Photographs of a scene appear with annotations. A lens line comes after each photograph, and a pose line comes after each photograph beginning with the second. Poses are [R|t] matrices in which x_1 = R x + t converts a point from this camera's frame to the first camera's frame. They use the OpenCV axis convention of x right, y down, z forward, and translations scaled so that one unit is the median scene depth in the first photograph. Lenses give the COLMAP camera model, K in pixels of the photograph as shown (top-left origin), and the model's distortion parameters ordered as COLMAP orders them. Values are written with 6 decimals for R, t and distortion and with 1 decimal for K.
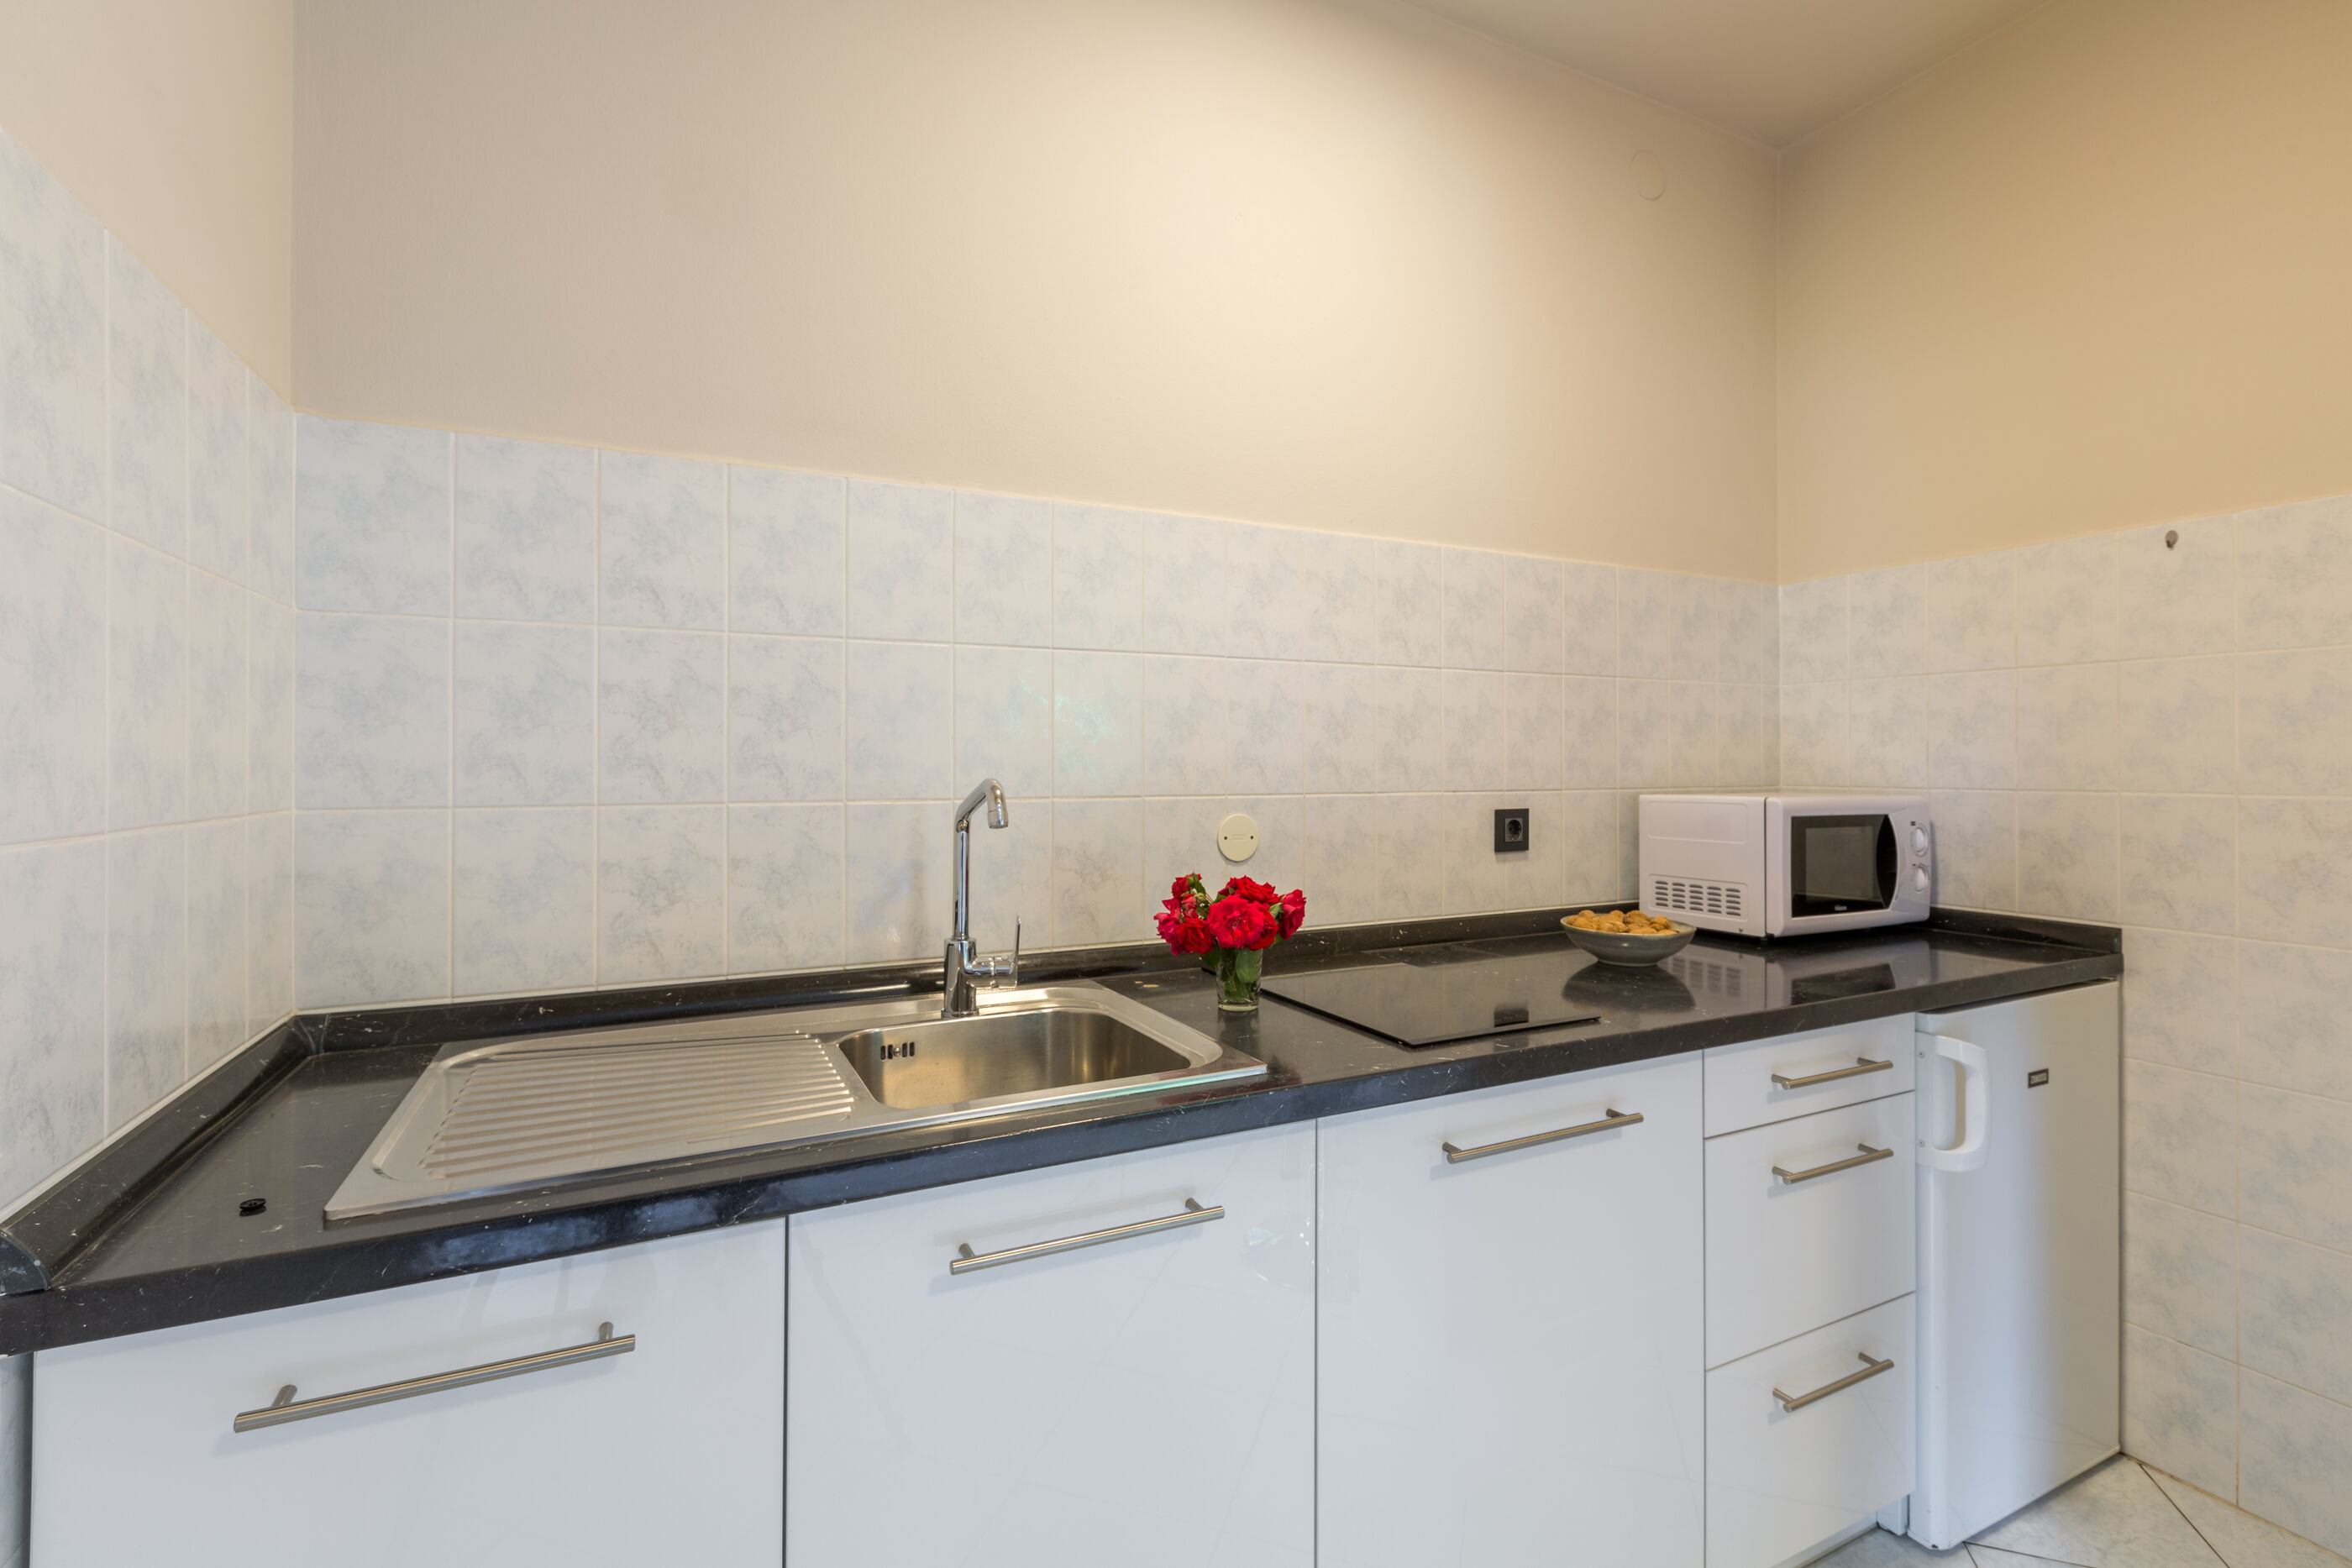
lens RADIAL K [[1052.9, 0, 1173.2], [0, 1052.9, 759.3], [0, 0, 1]] dist [-0.001911, -0.000905]
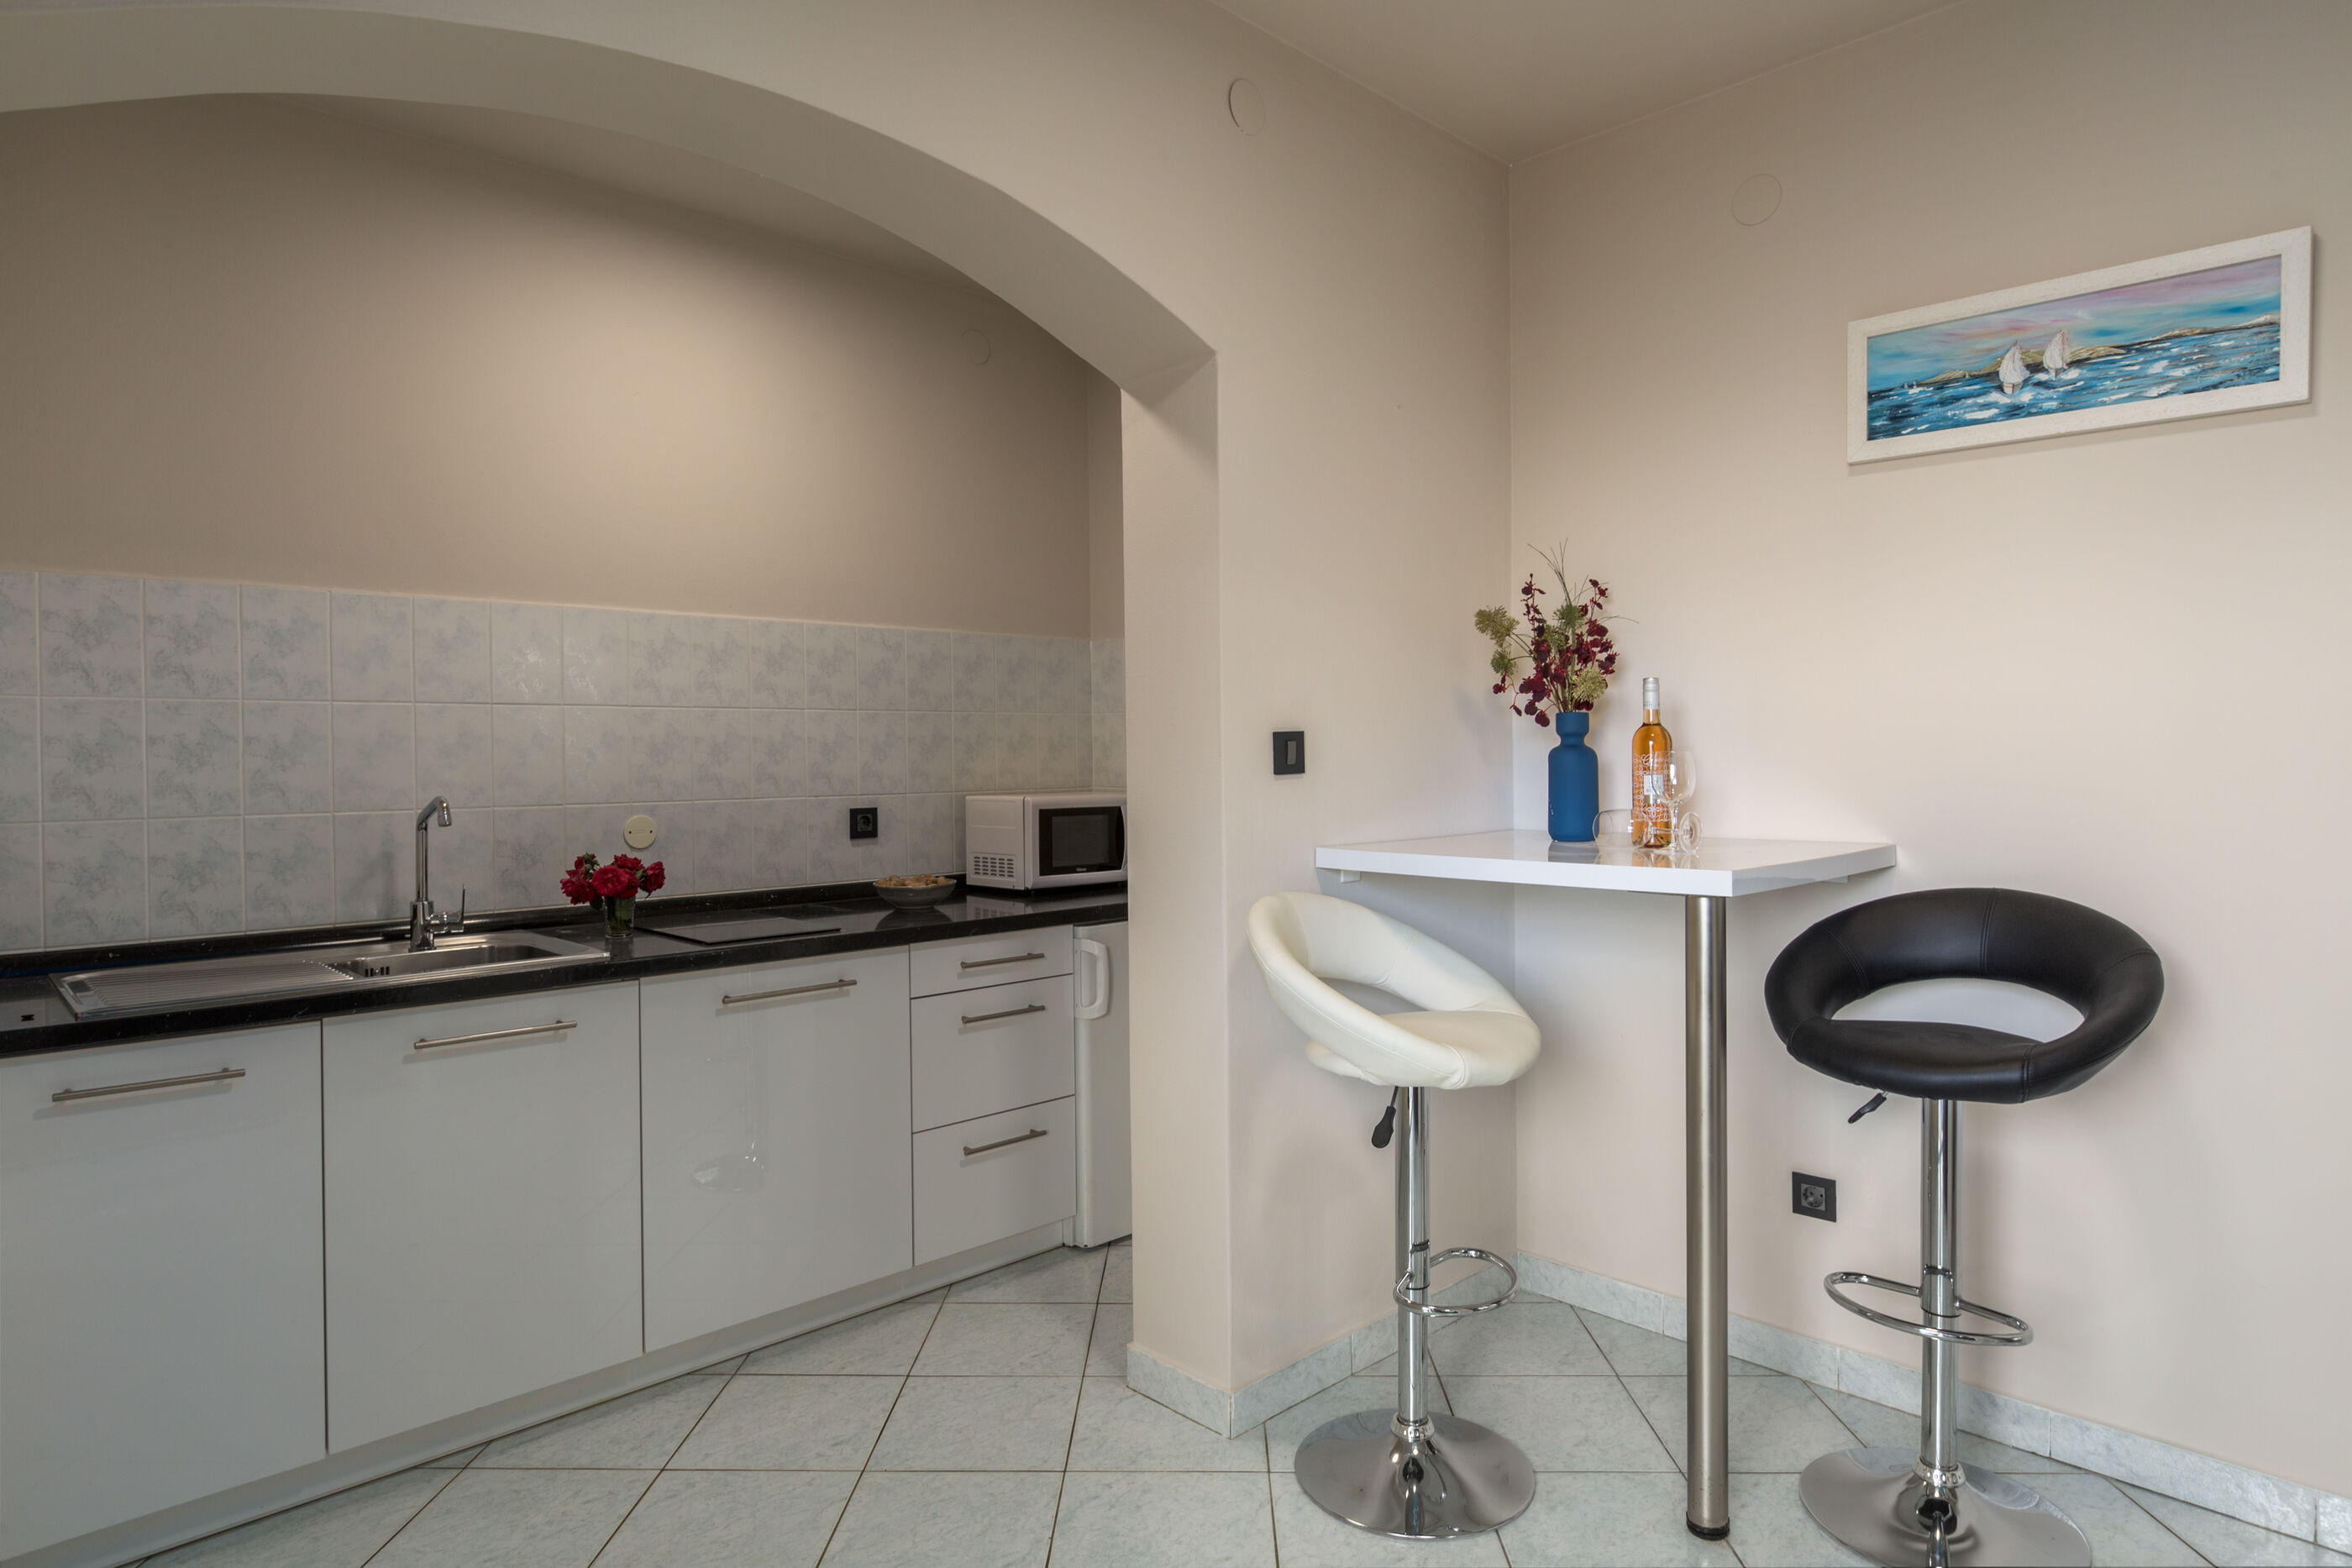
lens RADIAL K [[1322.7, 0, 1169.2], [0, 1322.7, 766.9], [0, 0, 1]] dist [-0.006184, 0.000827]
pose [[0.953014, -0.011382, 0.302713, 0.247131], [0.007186, 0.999862, 0.014971, -0.043393], [-0.302842, -0.012093, 0.952964, -1.121668]]
